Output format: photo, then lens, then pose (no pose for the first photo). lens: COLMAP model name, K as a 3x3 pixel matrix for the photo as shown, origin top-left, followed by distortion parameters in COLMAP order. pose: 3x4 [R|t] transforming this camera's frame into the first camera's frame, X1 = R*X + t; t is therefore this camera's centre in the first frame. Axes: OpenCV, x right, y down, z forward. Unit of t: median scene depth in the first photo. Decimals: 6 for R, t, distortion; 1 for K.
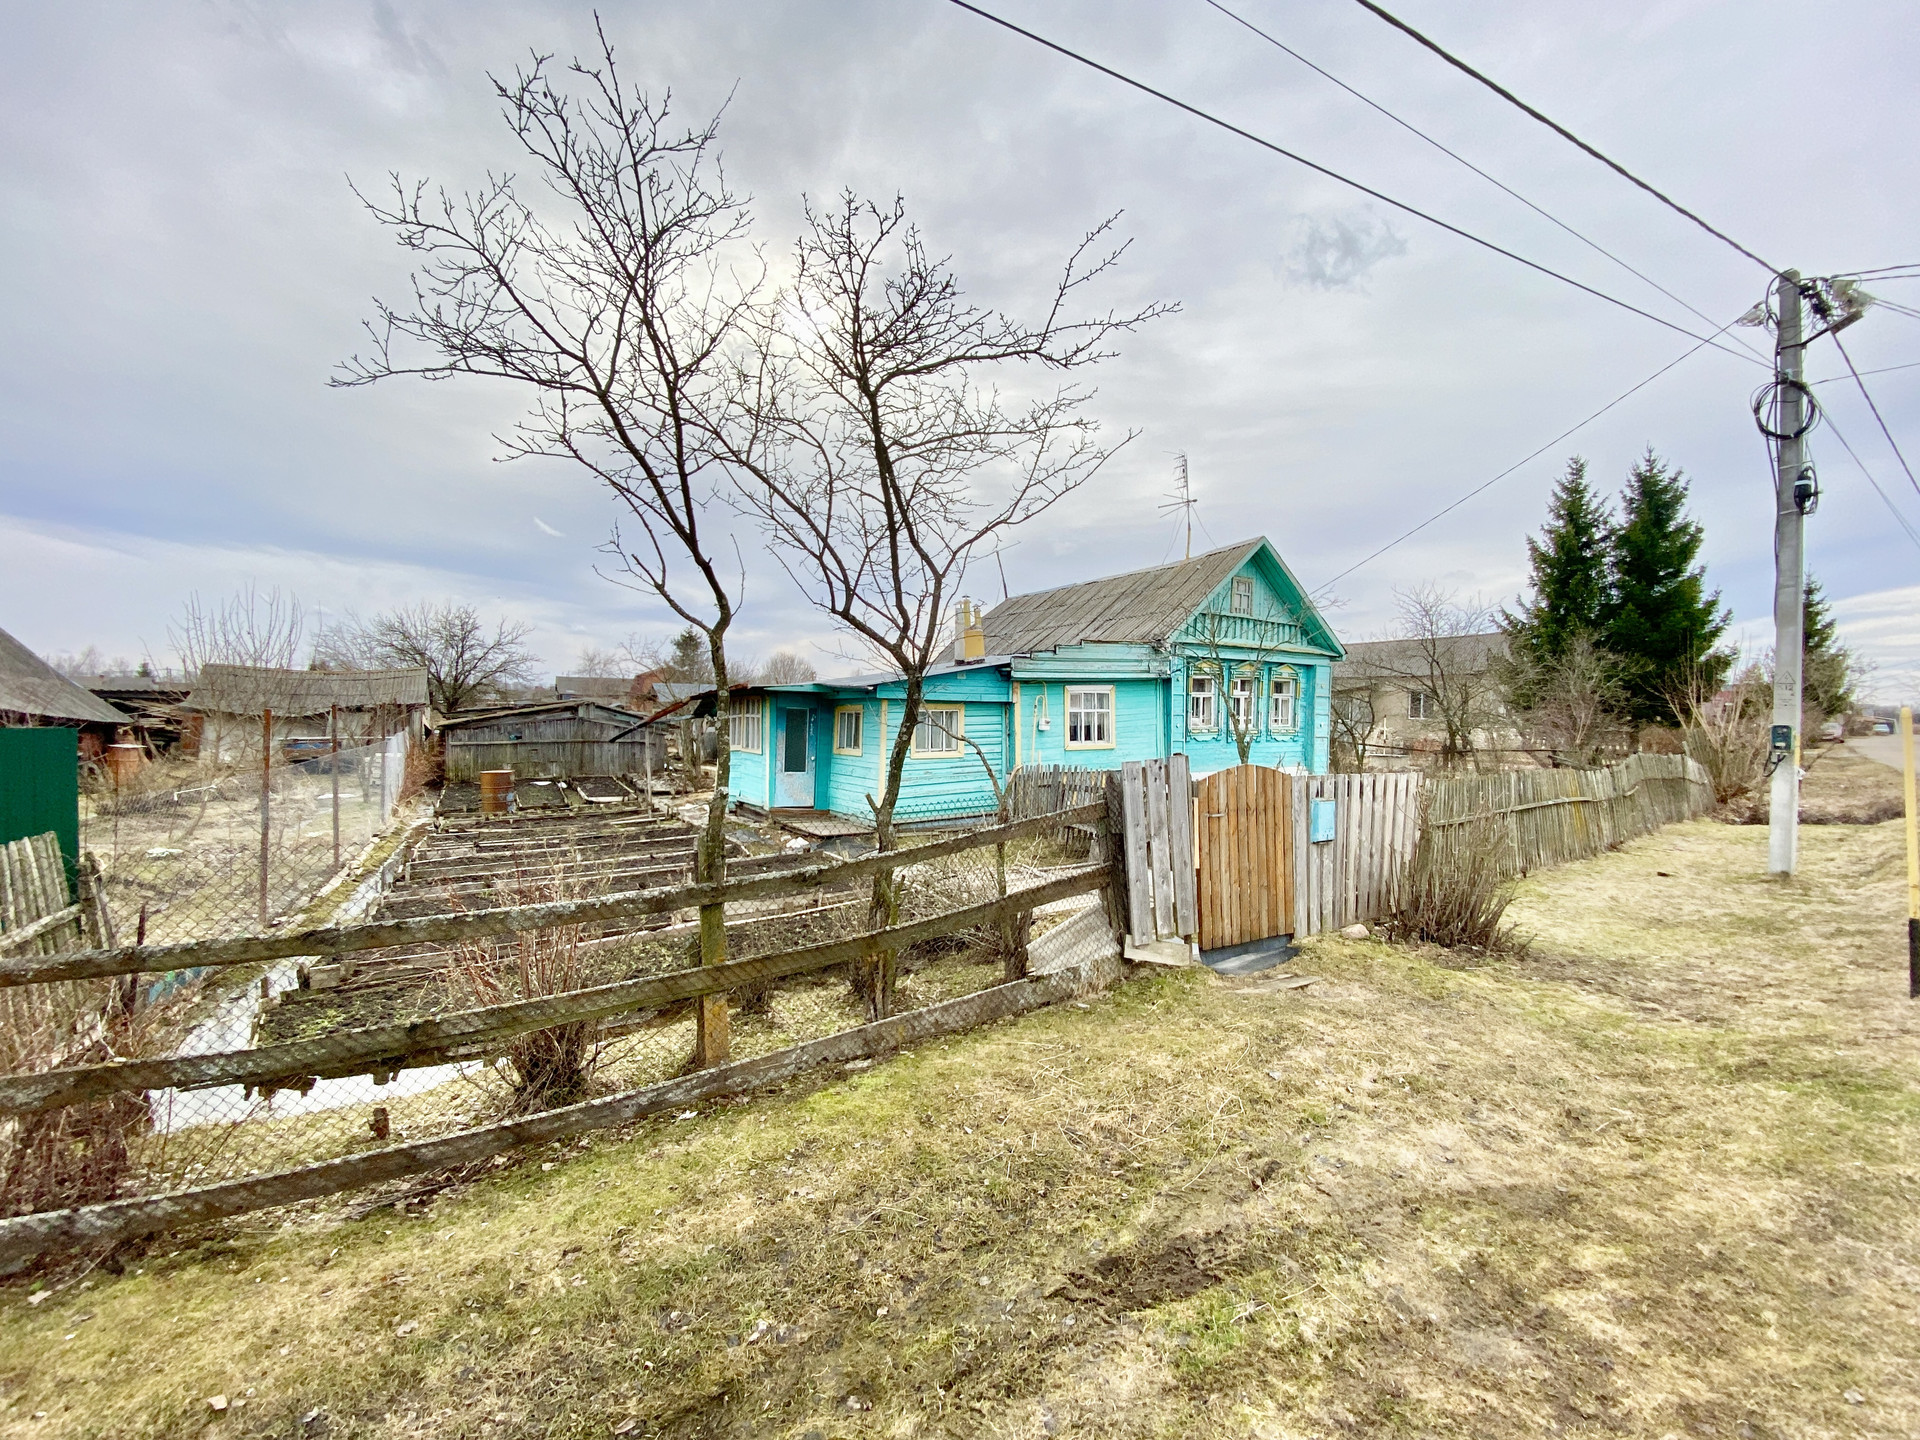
lens RADIAL K [[768.9, 0, 958.6], [0, 768.9, 711.5], [0, 0, 1]] dist [0.056248, -0.028488]
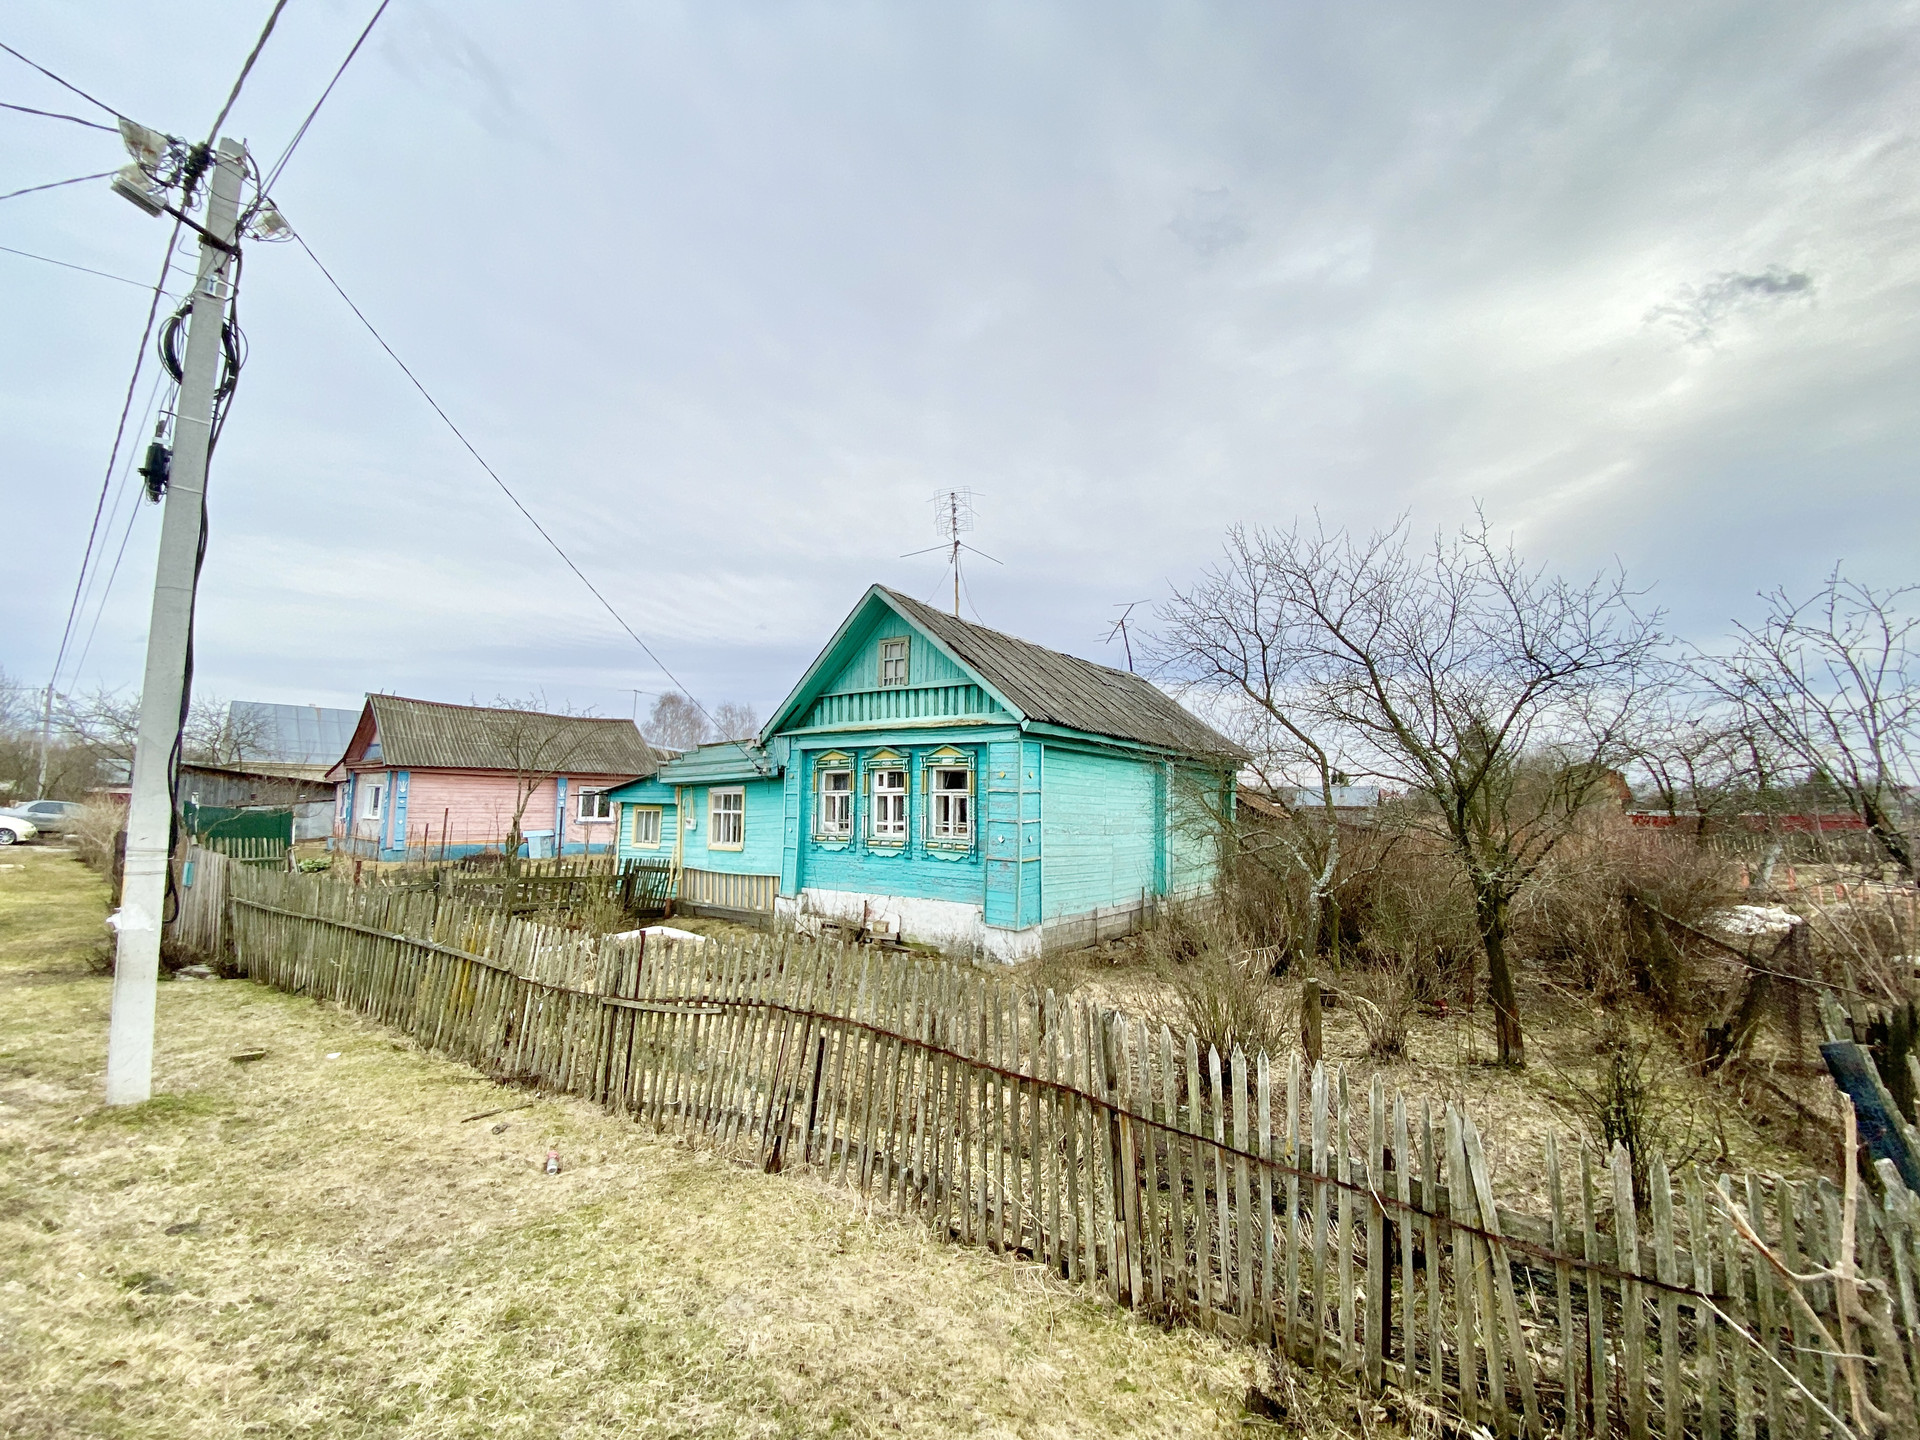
lens RADIAL K [[768.9, 0, 958.6], [0, 768.9, 711.5], [0, 0, 1]] dist [0.056248, -0.028488]
pose [[0.360717, -0.112115, -0.925912, 1.196209], [-0.008503, 0.992312, -0.123468, -0.008656], [0.932636, 0.052410, 0.356991, 0.874214]]
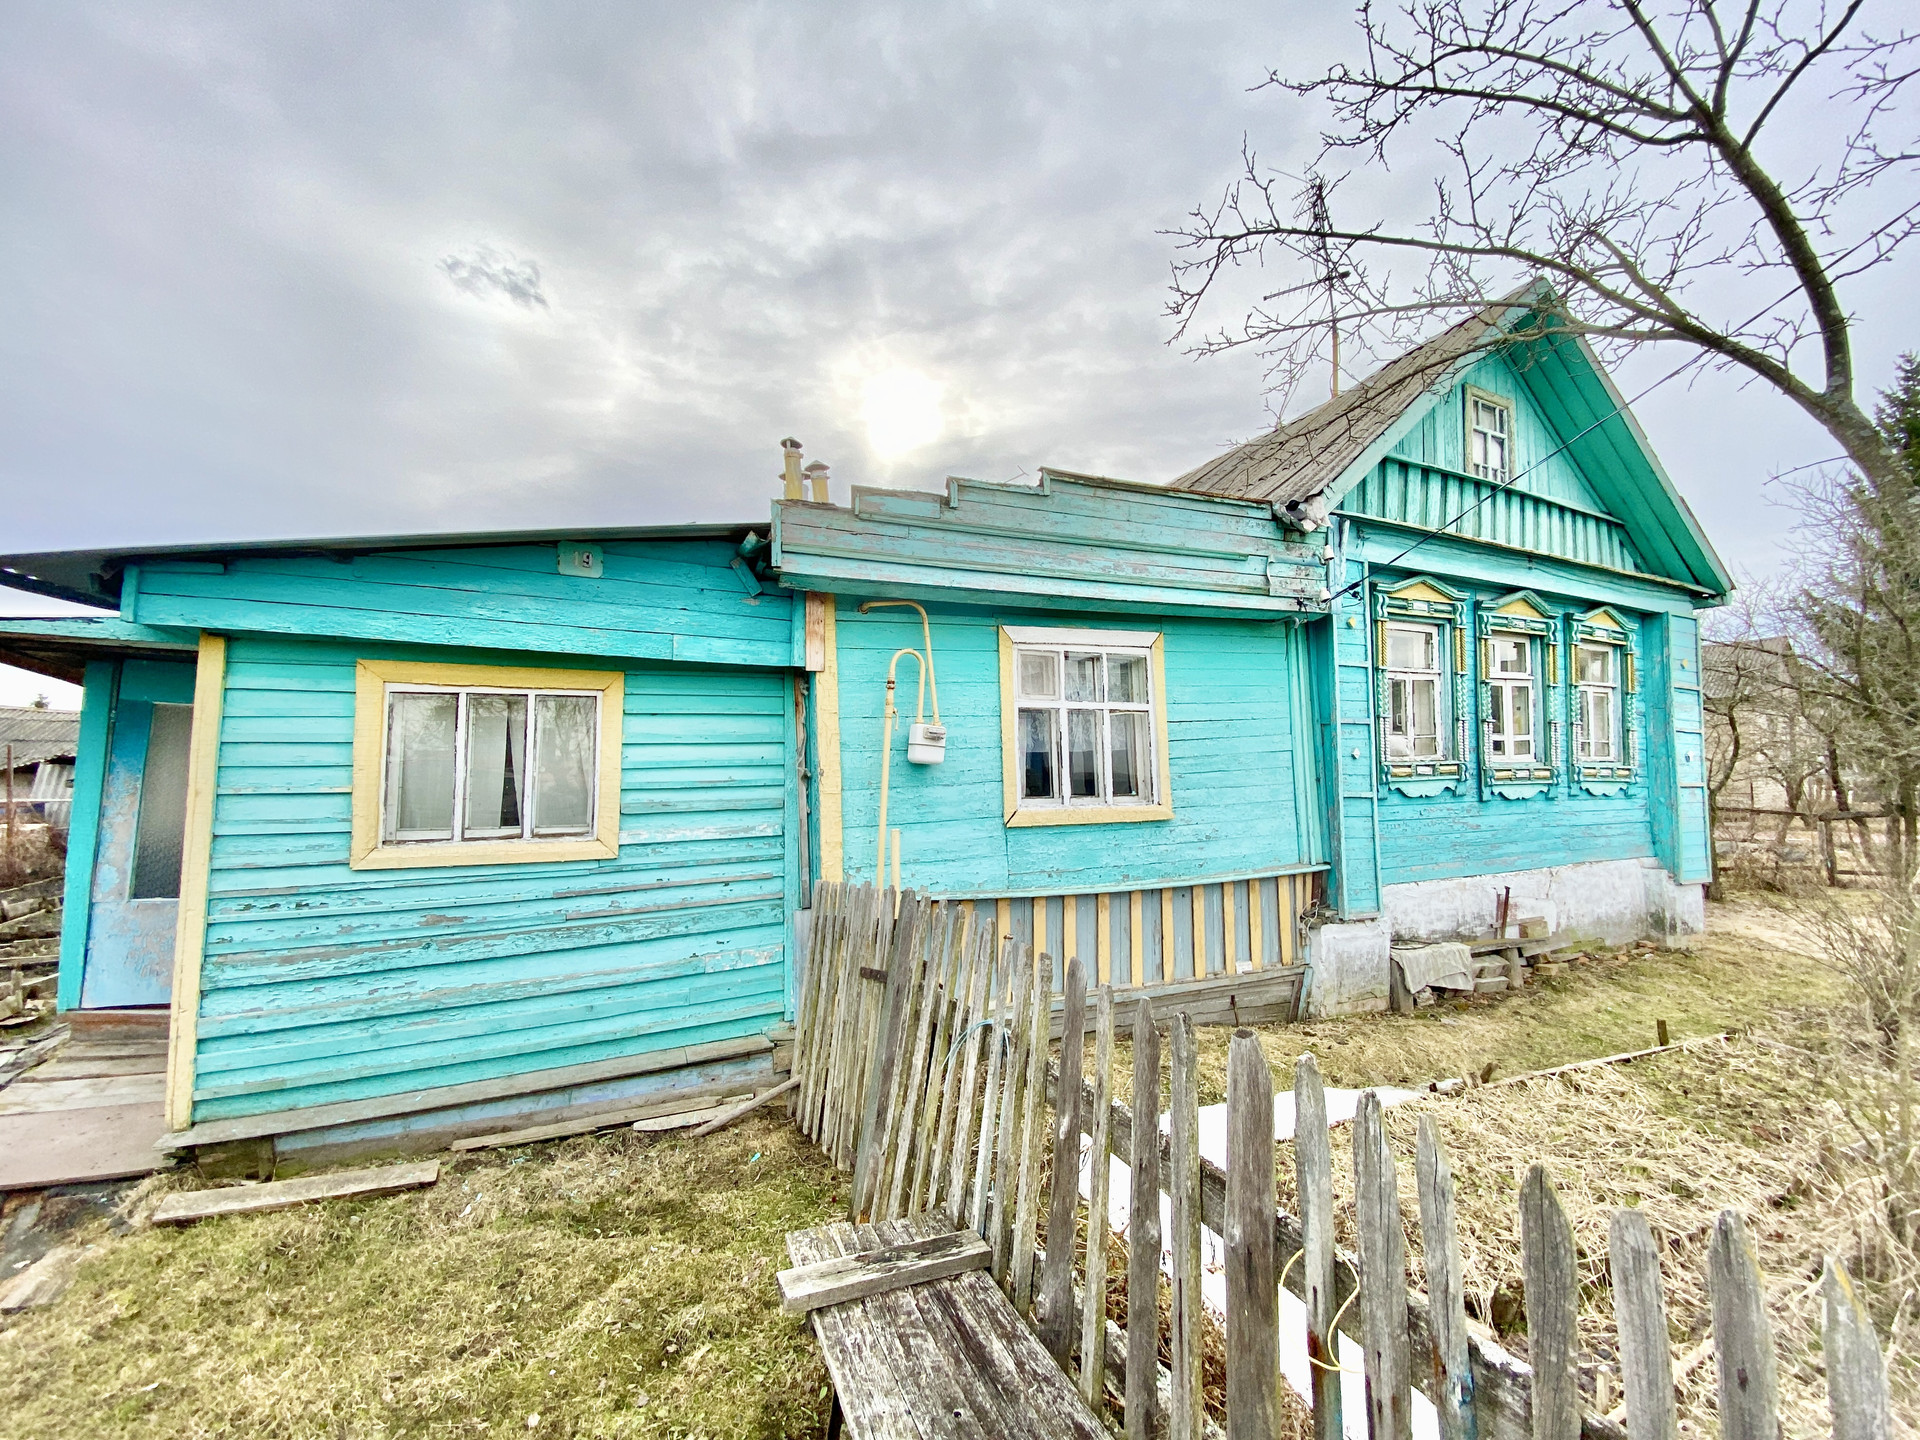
lens RADIAL K [[810.6, 0, 960.0], [0, 810.6, 720.0], [0, 0, 1]] dist [0.000299, -0.000060]
pose [[0.995925, -0.012239, -0.089350, 0.140717], [0.006812, 0.998127, -0.060800, 0.024467], [0.089927, 0.059944, 0.994143, 0.624367]]
